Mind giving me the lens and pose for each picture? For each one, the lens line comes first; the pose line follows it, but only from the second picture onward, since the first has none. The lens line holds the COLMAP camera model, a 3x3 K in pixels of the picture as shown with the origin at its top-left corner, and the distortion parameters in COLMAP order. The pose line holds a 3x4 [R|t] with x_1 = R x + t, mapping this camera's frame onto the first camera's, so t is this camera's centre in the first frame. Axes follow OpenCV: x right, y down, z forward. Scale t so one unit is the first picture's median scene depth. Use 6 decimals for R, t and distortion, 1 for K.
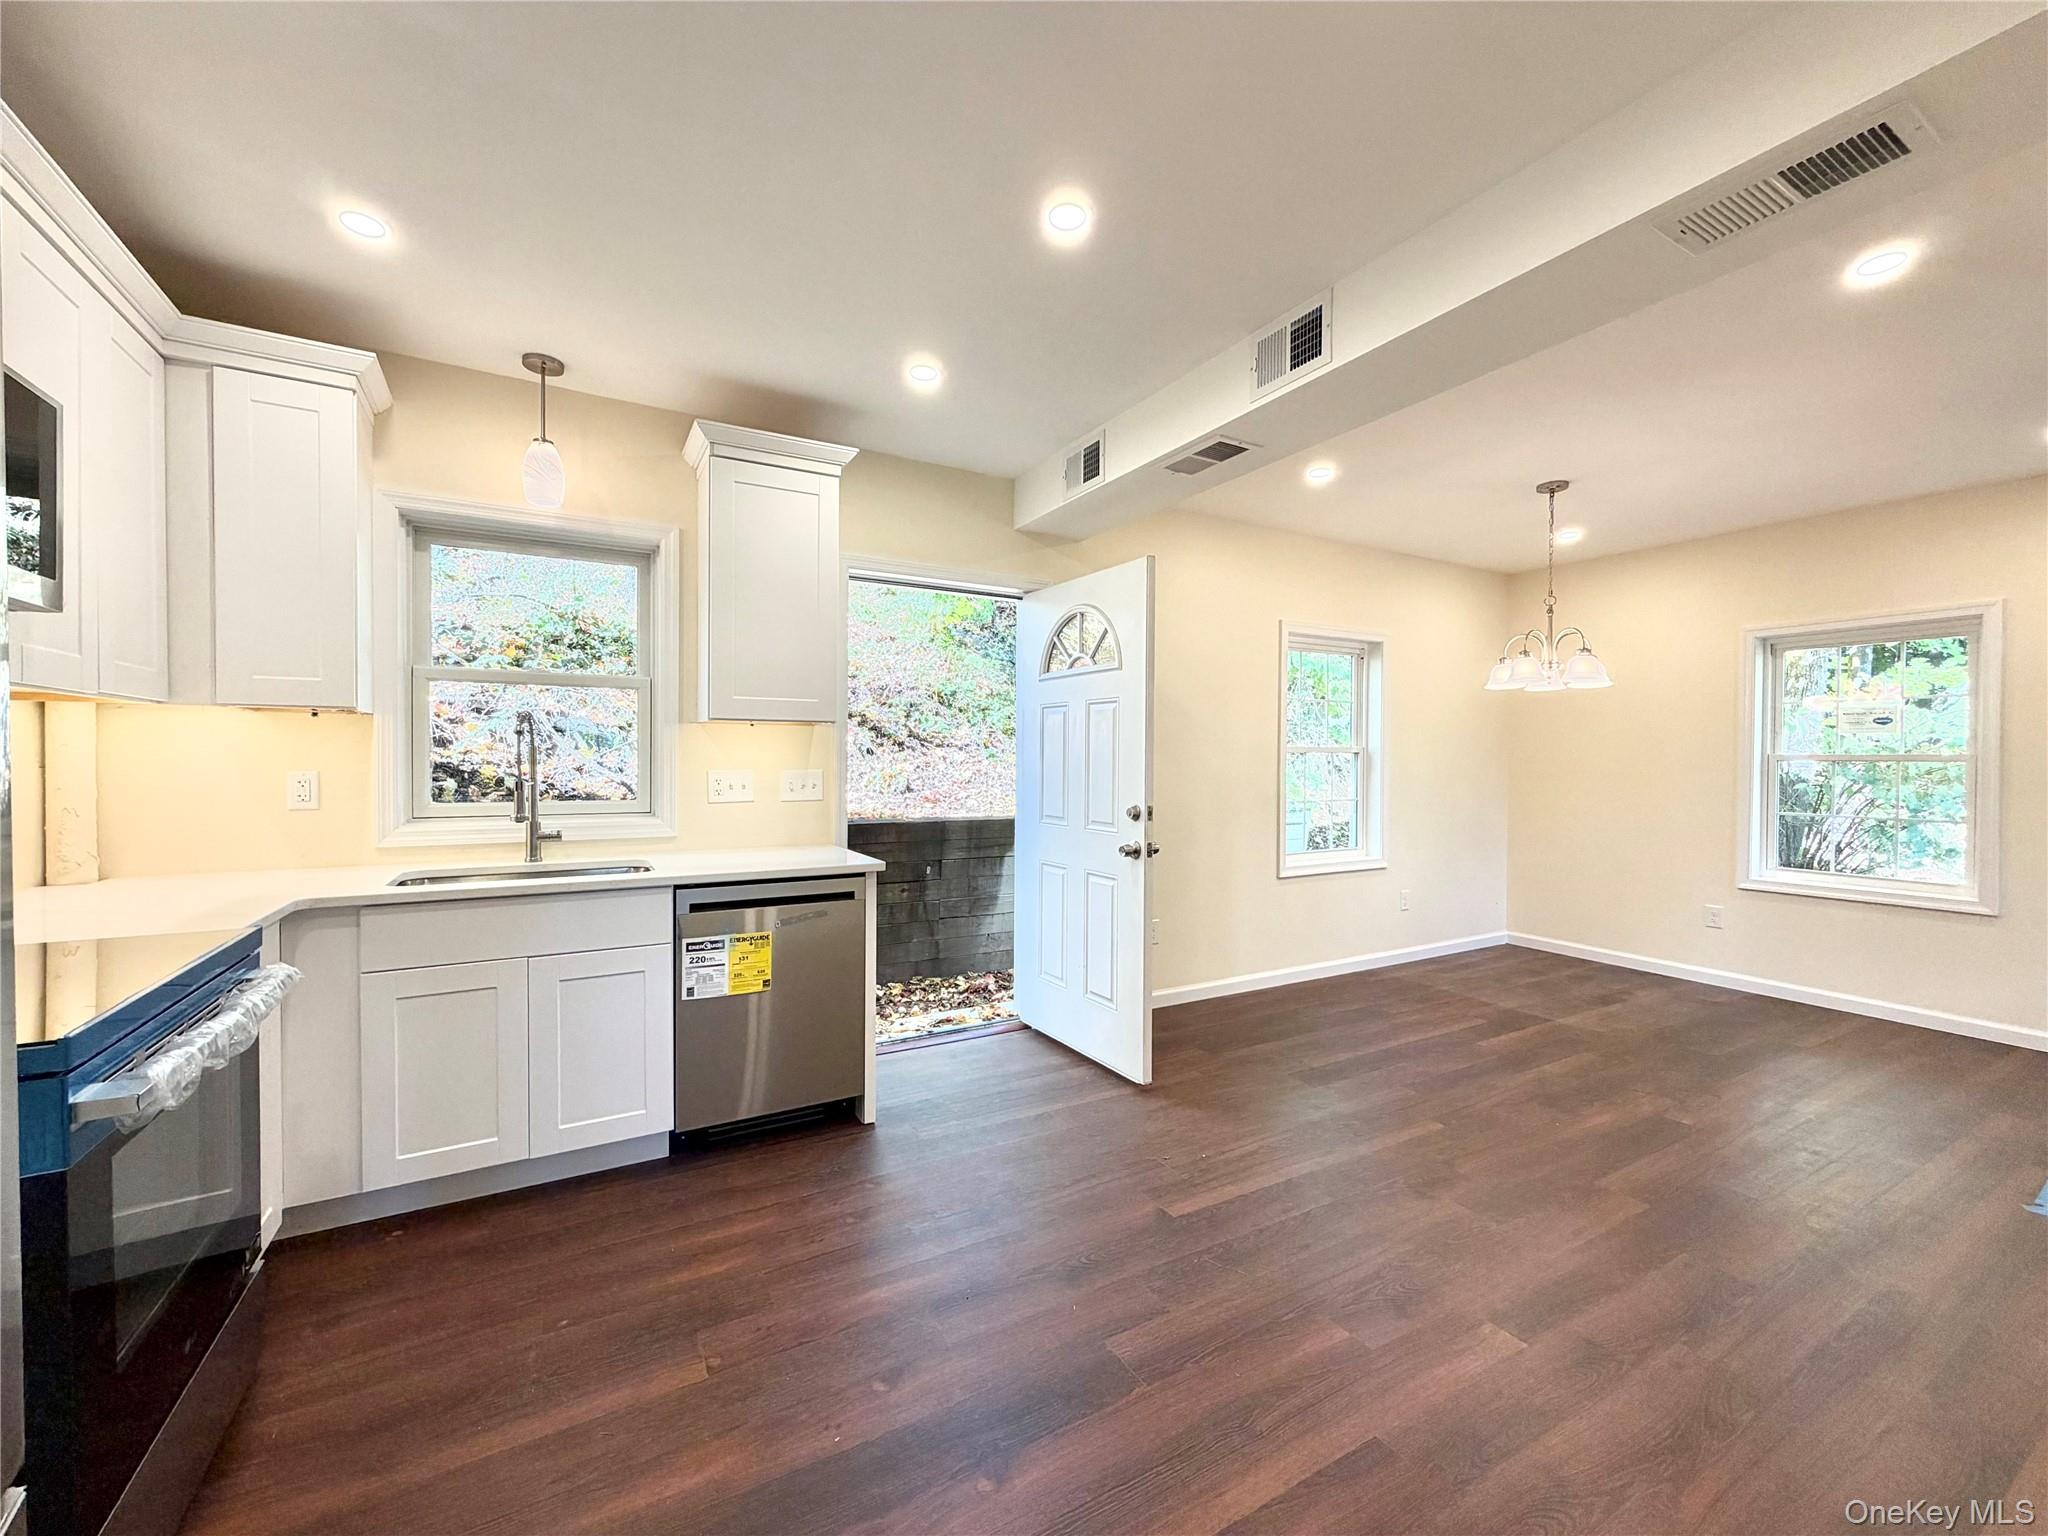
lens RADIAL K [[821.6, 0, 1016.4], [0, 821.6, 768.3], [0, 0, 1]] dist [-0.001639, -0.000041]
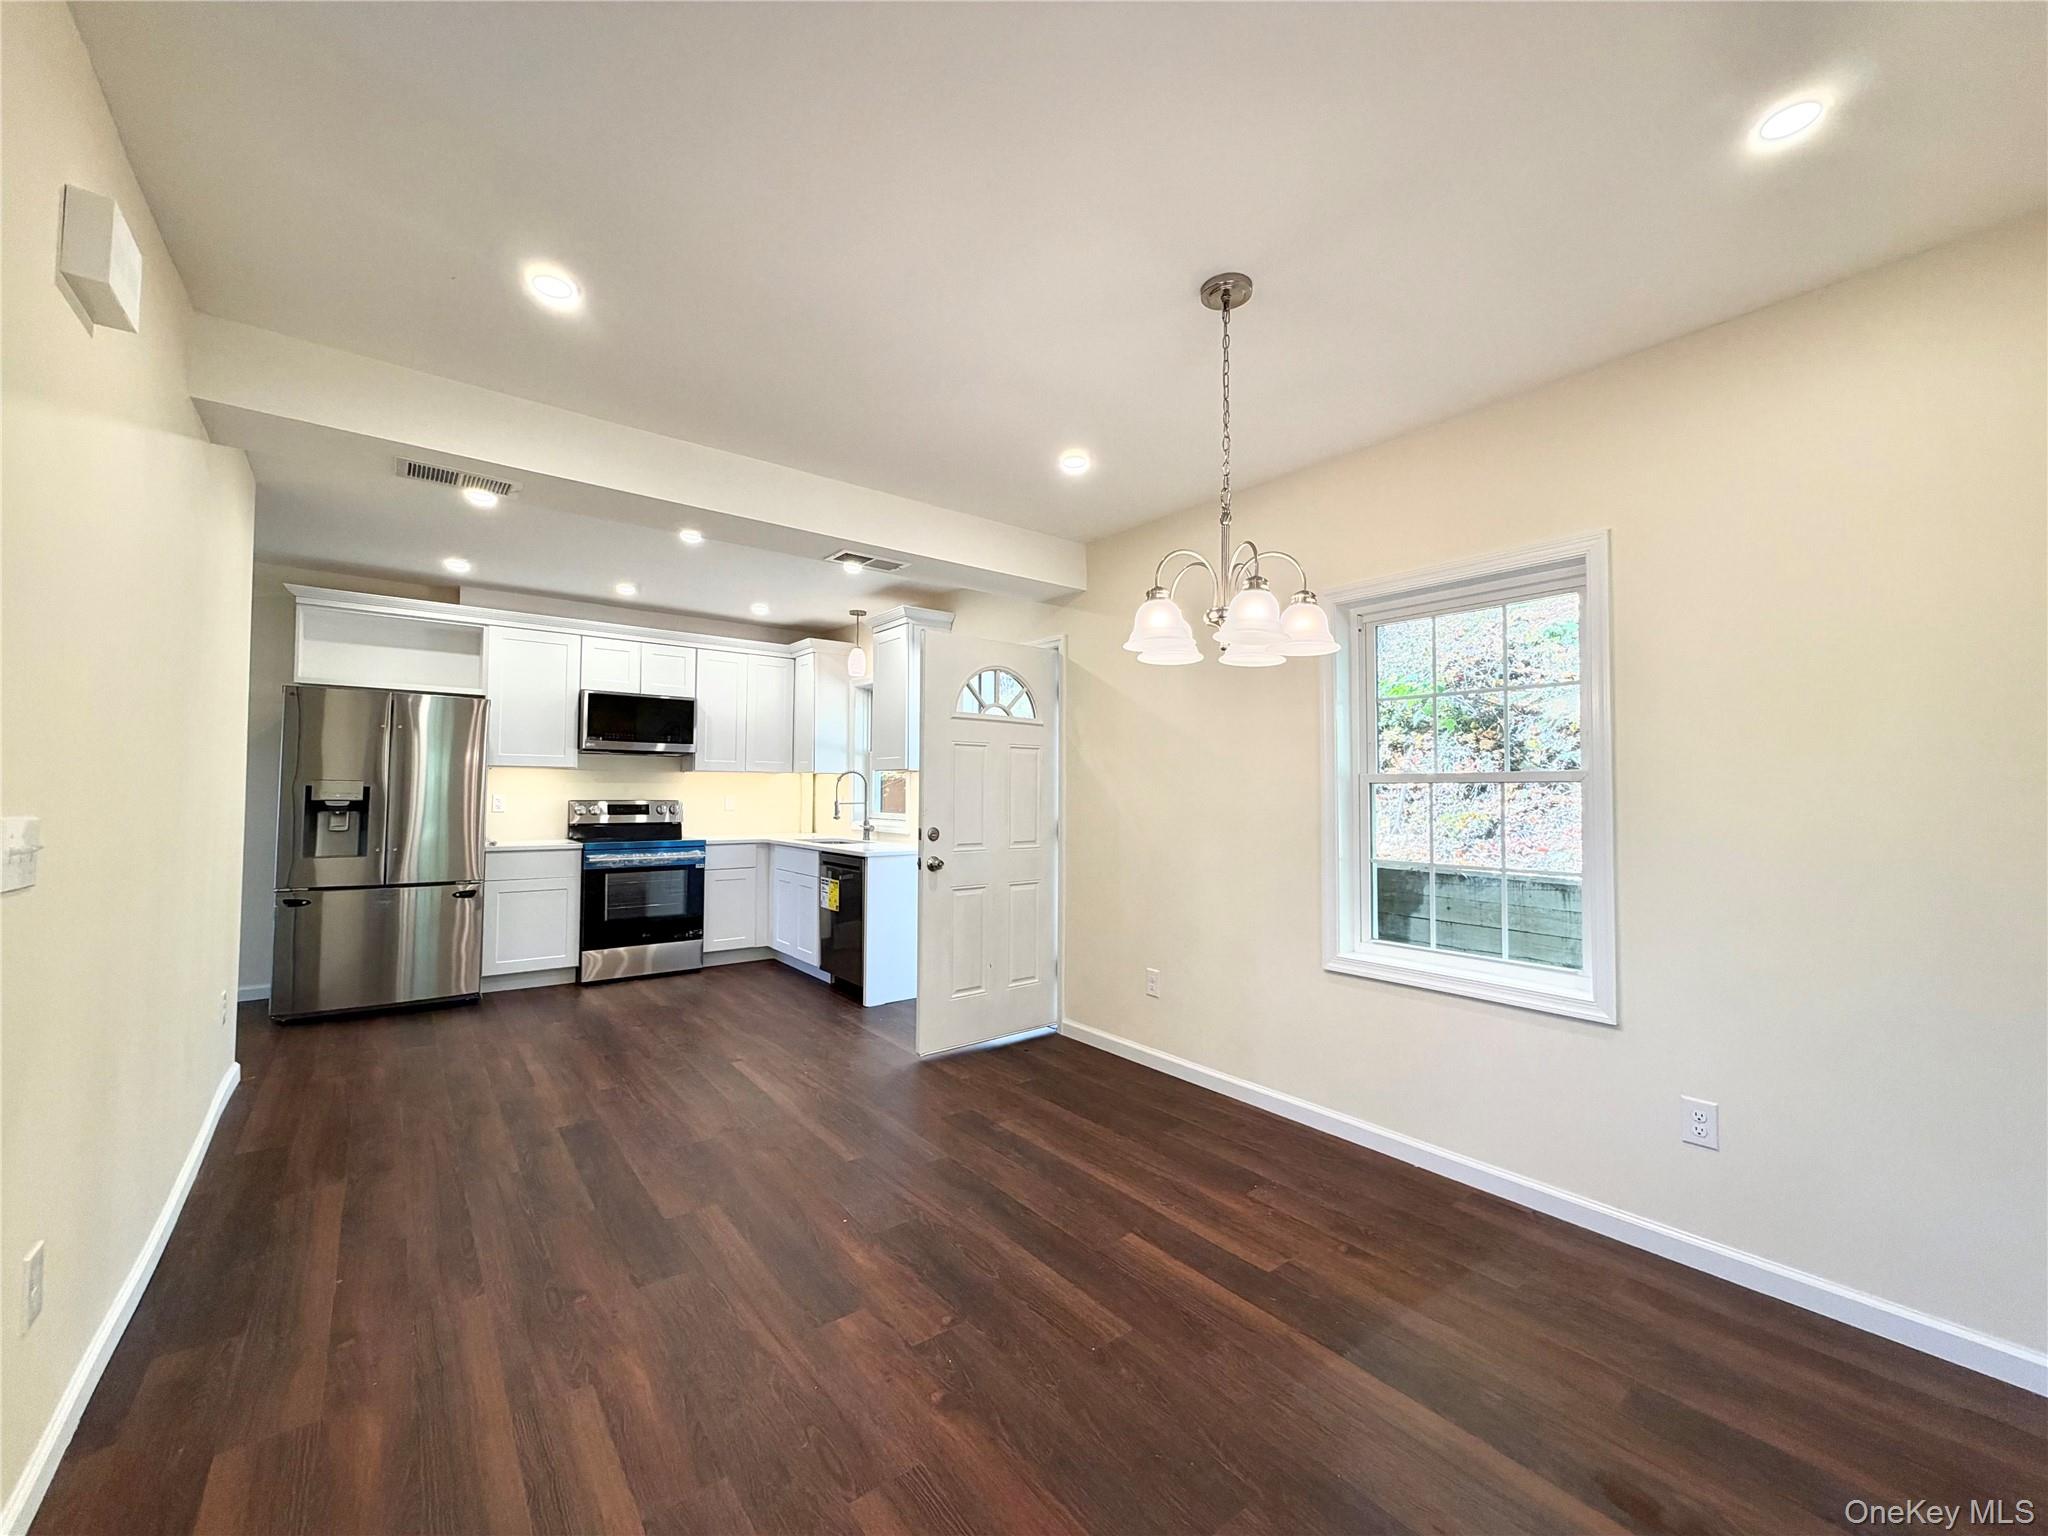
lens RADIAL K [[821.6, 0, 1016.4], [0, 821.6, 768.3], [0, 0, 1]] dist [-0.001639, -0.000041]
pose [[0.139926, -0.032244, -0.989637, 1.191833], [-0.018855, 0.999202, -0.035222, -0.003229], [0.989982, 0.023588, 0.139207, 0.812809]]
